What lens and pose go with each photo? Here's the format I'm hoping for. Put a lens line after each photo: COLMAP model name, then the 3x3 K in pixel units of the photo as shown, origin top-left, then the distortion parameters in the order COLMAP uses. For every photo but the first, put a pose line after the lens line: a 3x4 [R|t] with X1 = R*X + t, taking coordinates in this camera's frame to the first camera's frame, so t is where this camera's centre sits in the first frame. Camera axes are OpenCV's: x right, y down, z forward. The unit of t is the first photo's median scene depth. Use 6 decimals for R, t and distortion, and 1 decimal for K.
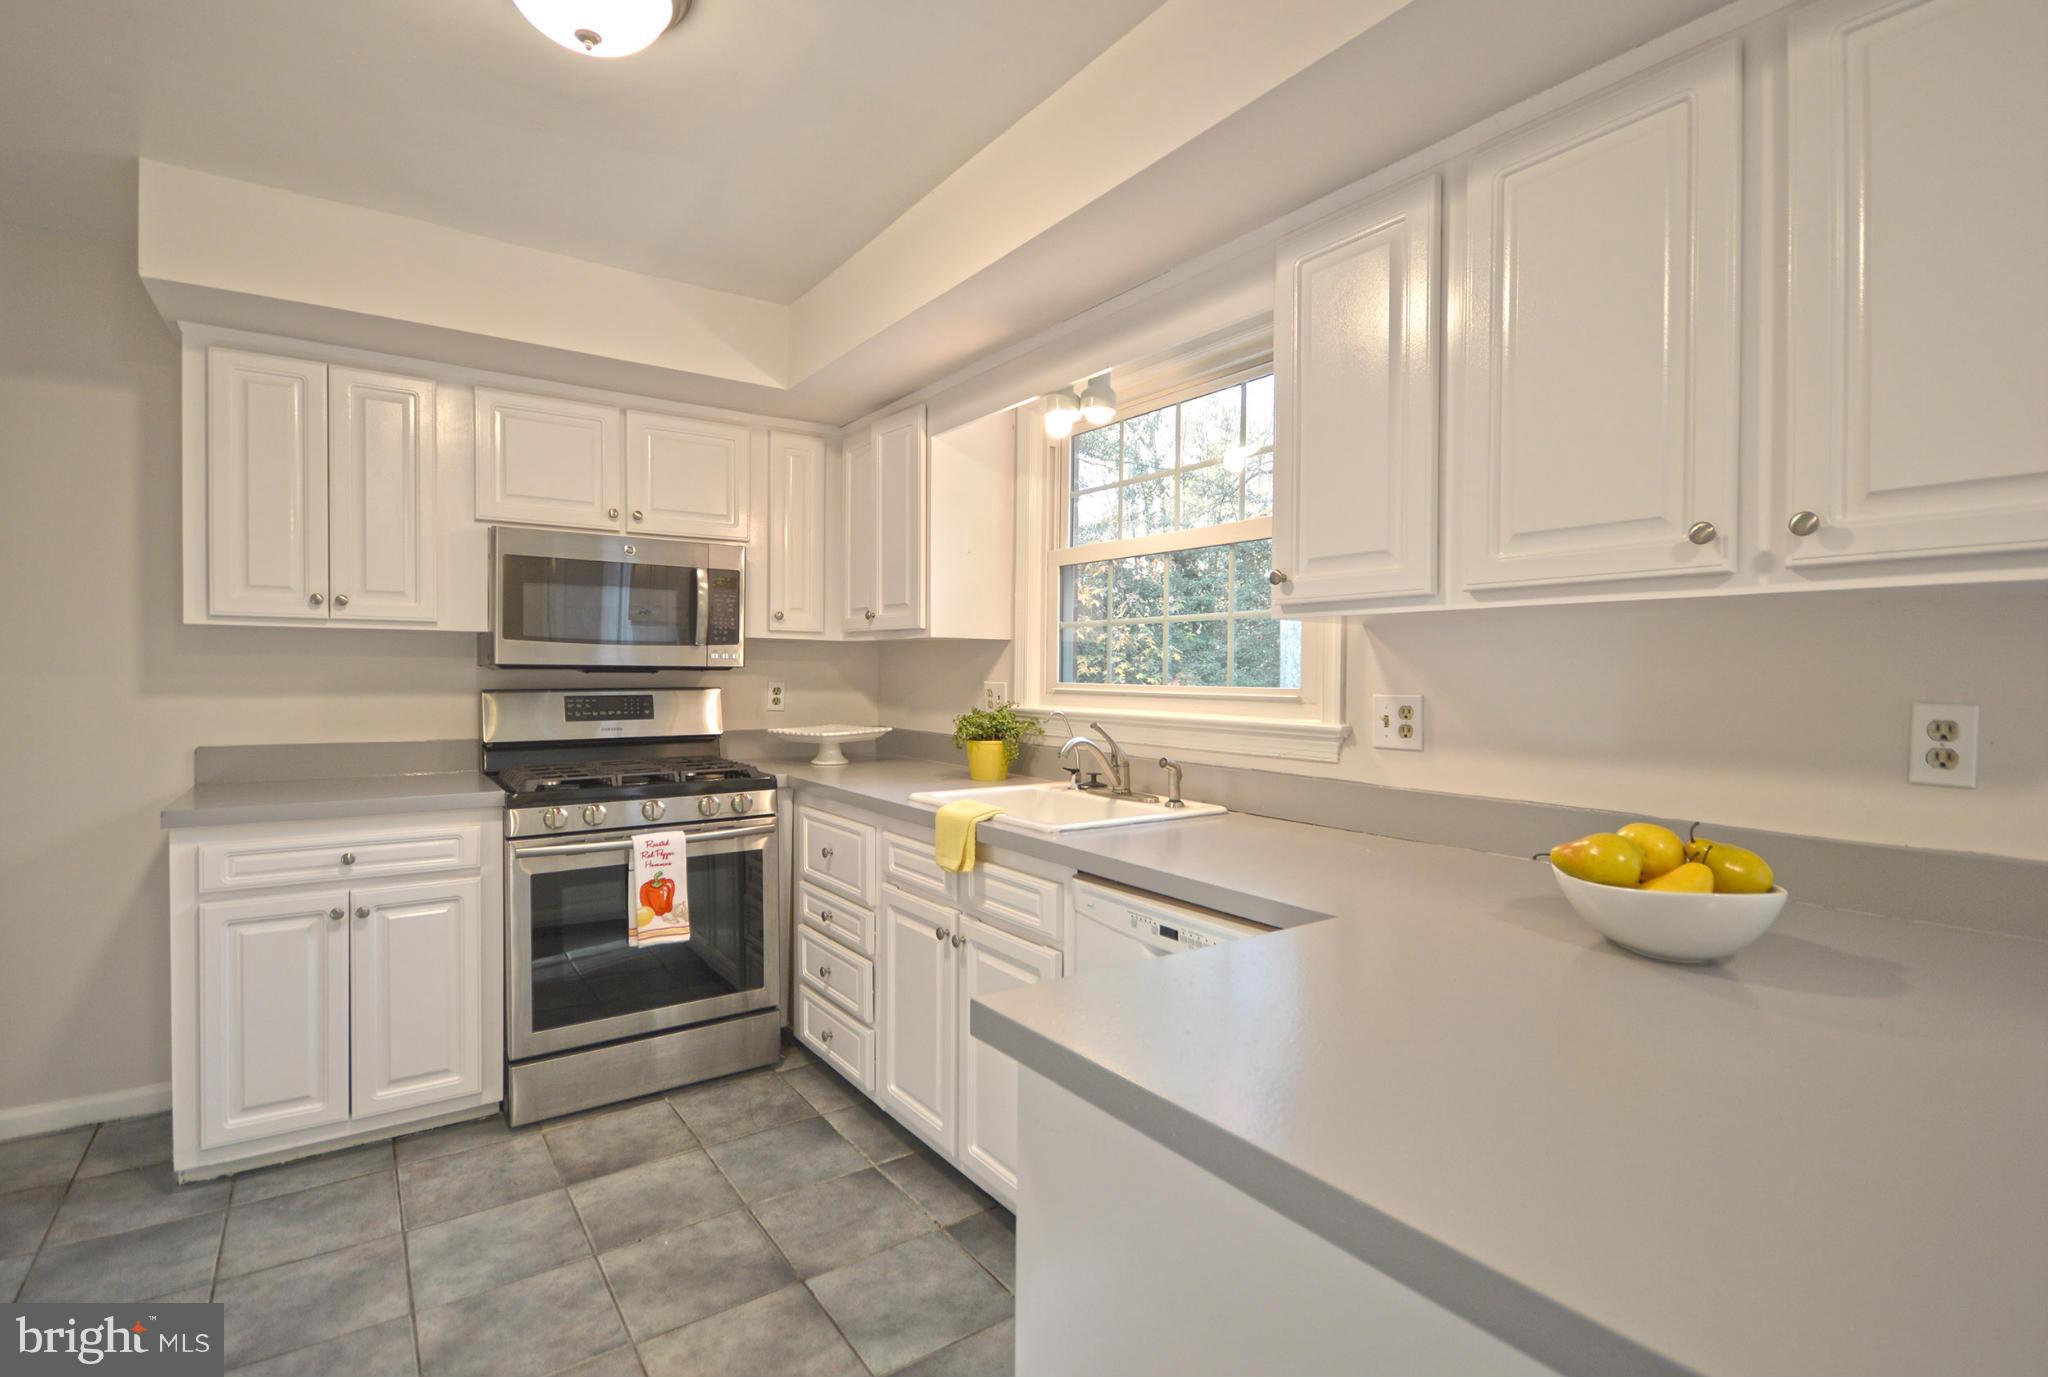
lens RADIAL K [[951.1, 0, 1011.6], [0, 951.1, 689.9], [0, 0, 1]] dist [-0.006067, -0.000608]
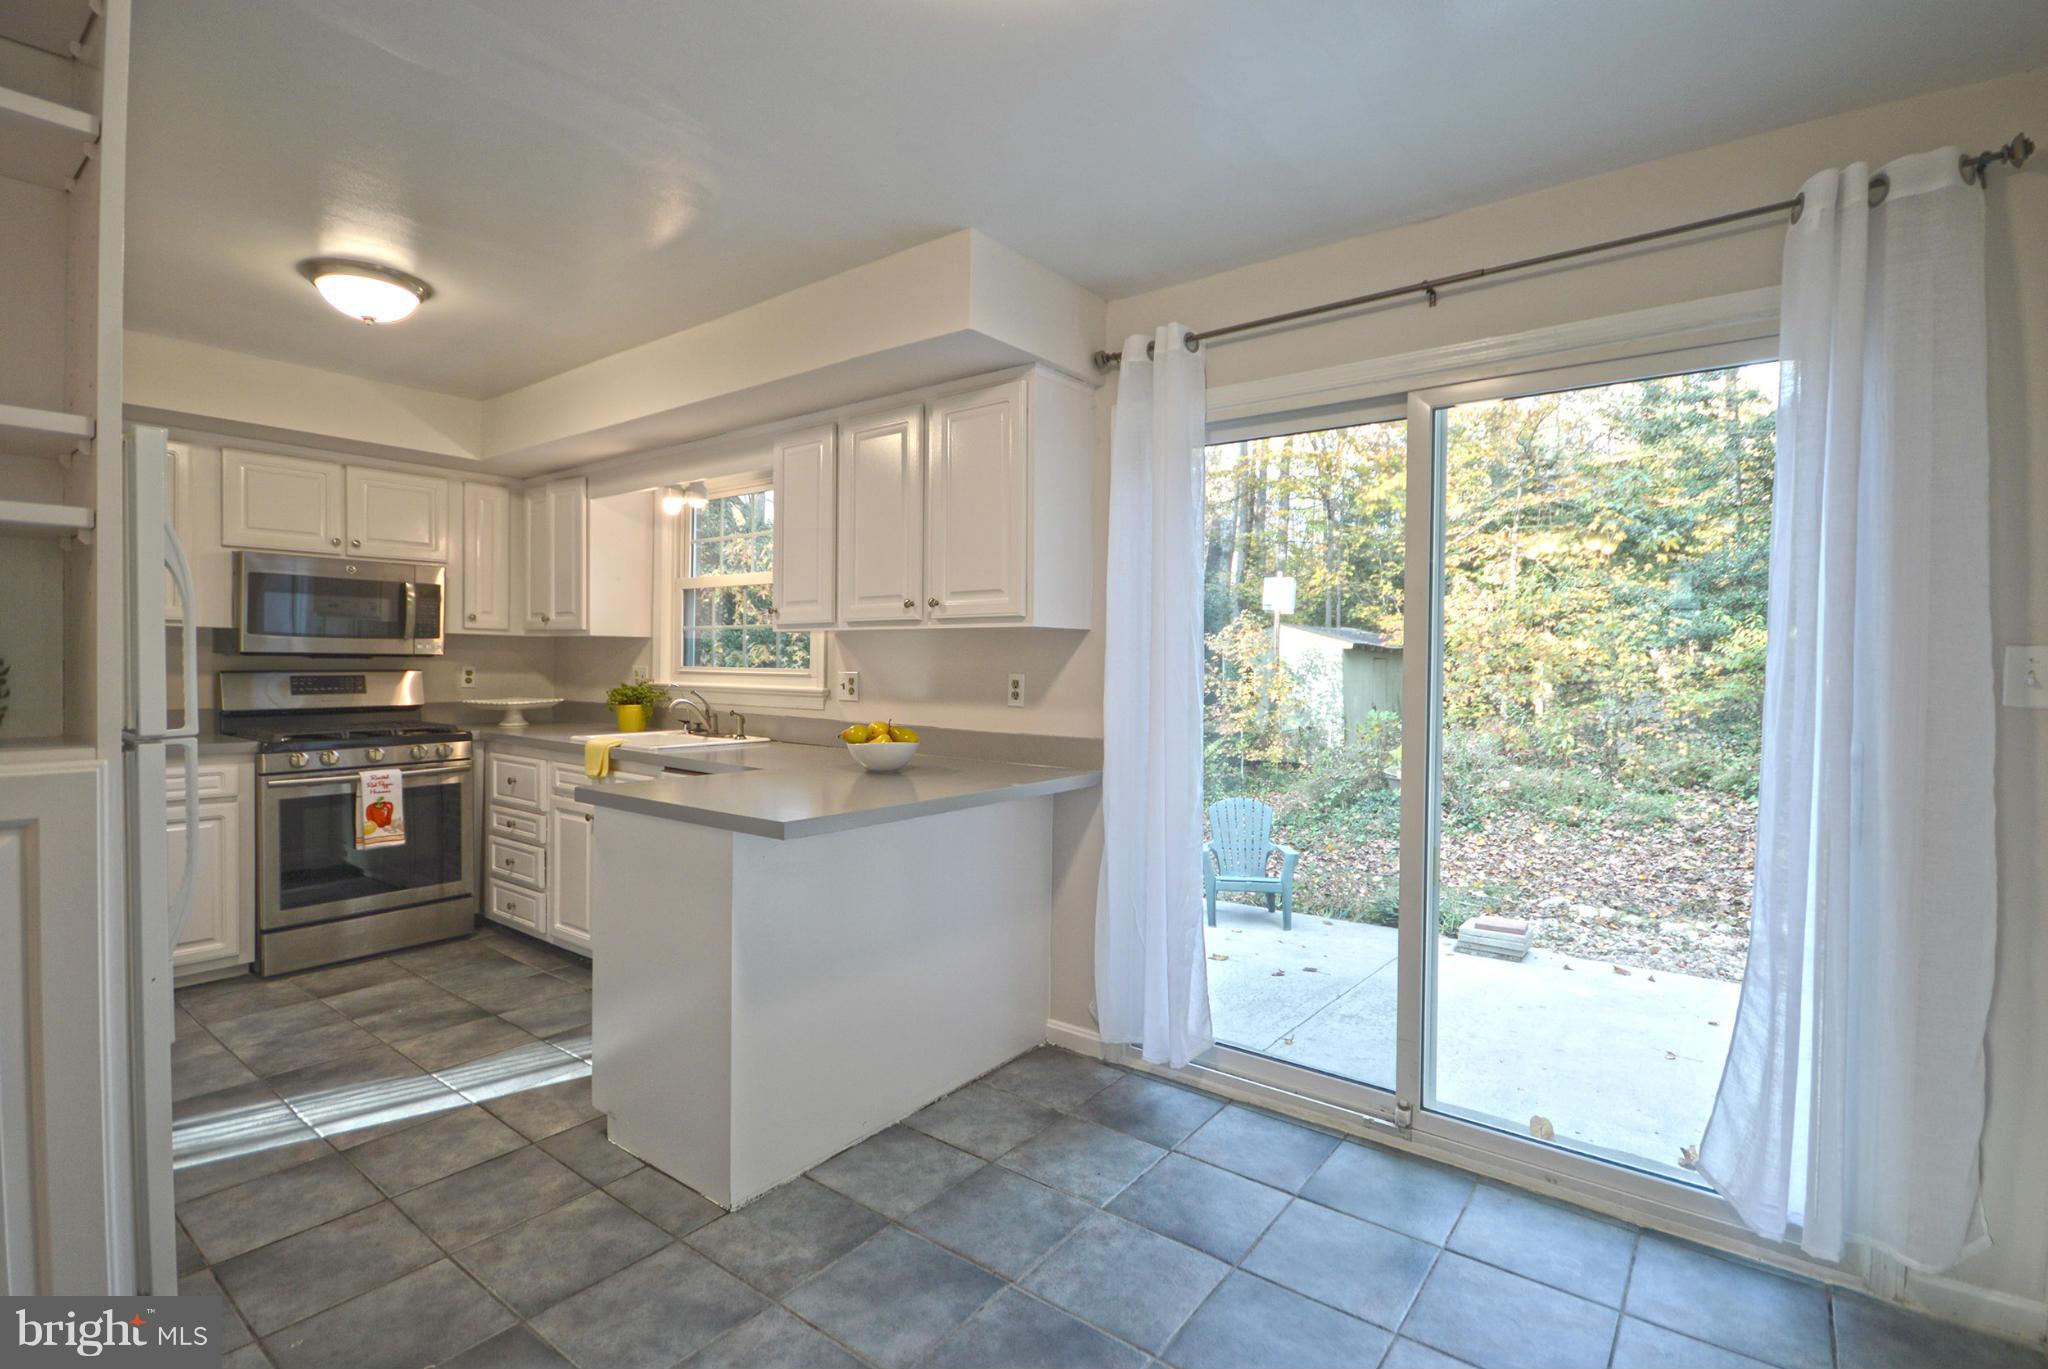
lens RADIAL K [[951.5, 0, 1019.5], [0, 951.5, 672.3], [0, 0, 1]] dist [0.001992, -0.001230]
pose [[0.955115, 0.000058, 0.296235, 0.128647], [0.001727, 0.999982, -0.005764, 0.013136], [-0.296230, 0.006017, 0.955098, -0.682613]]
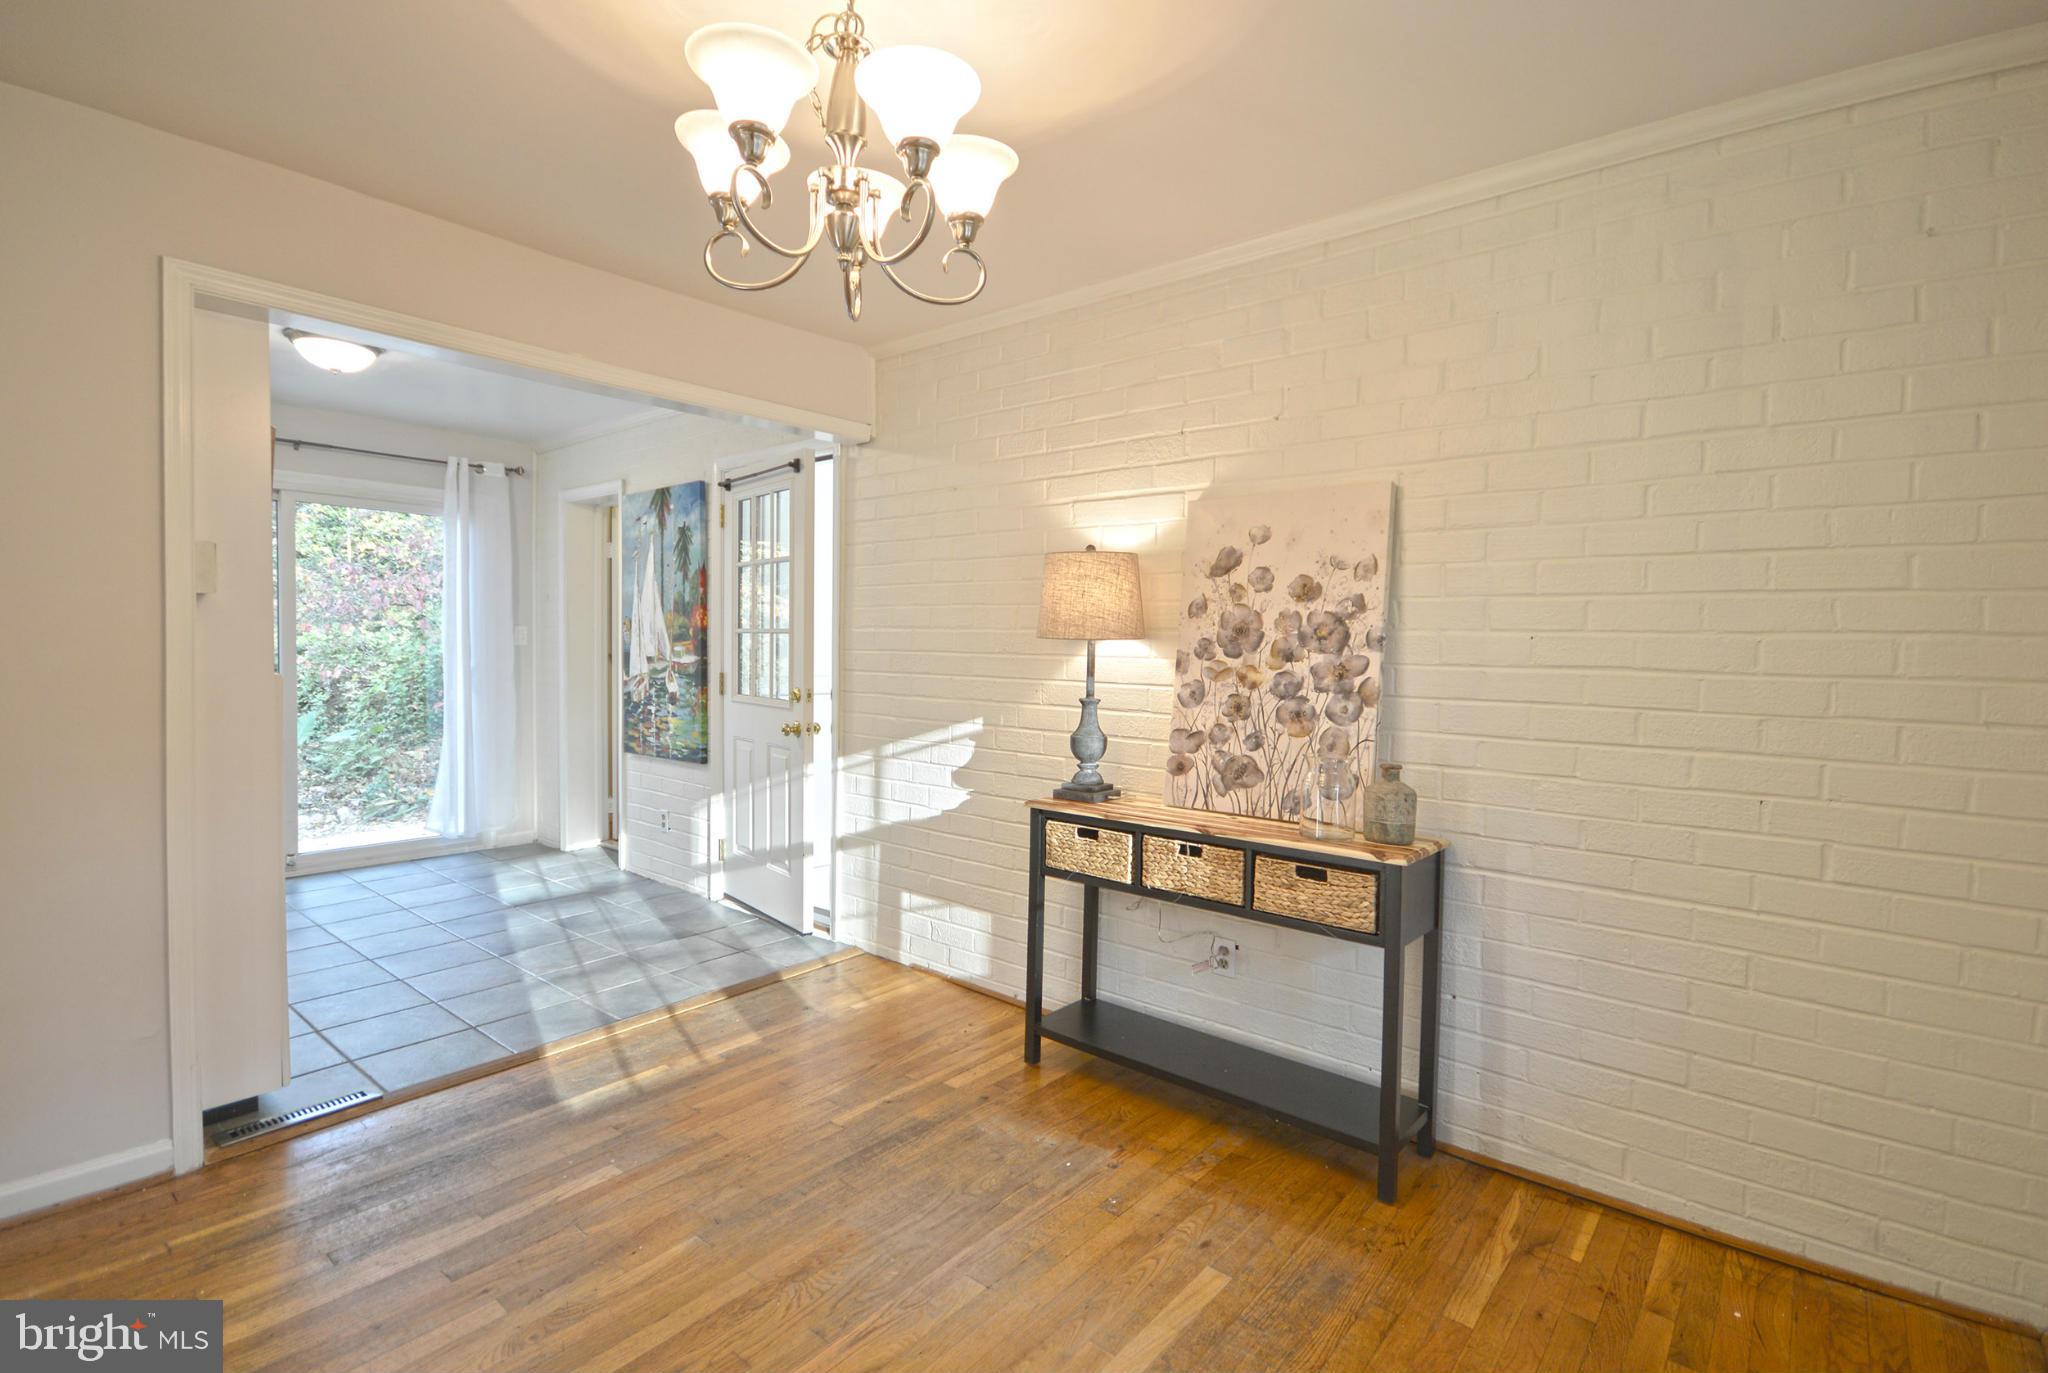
lens RADIAL K [[946.4, 0, 1032.9], [0, 946.4, 676.6], [0, 0, 1]] dist [-0.009562, -0.000270]
pose [[-0.268941, -0.044232, 0.962141, -1.362977], [0.002539, 0.998909, 0.046632, 0.008333], [-0.963153, 0.014984, -0.268535, -0.790311]]
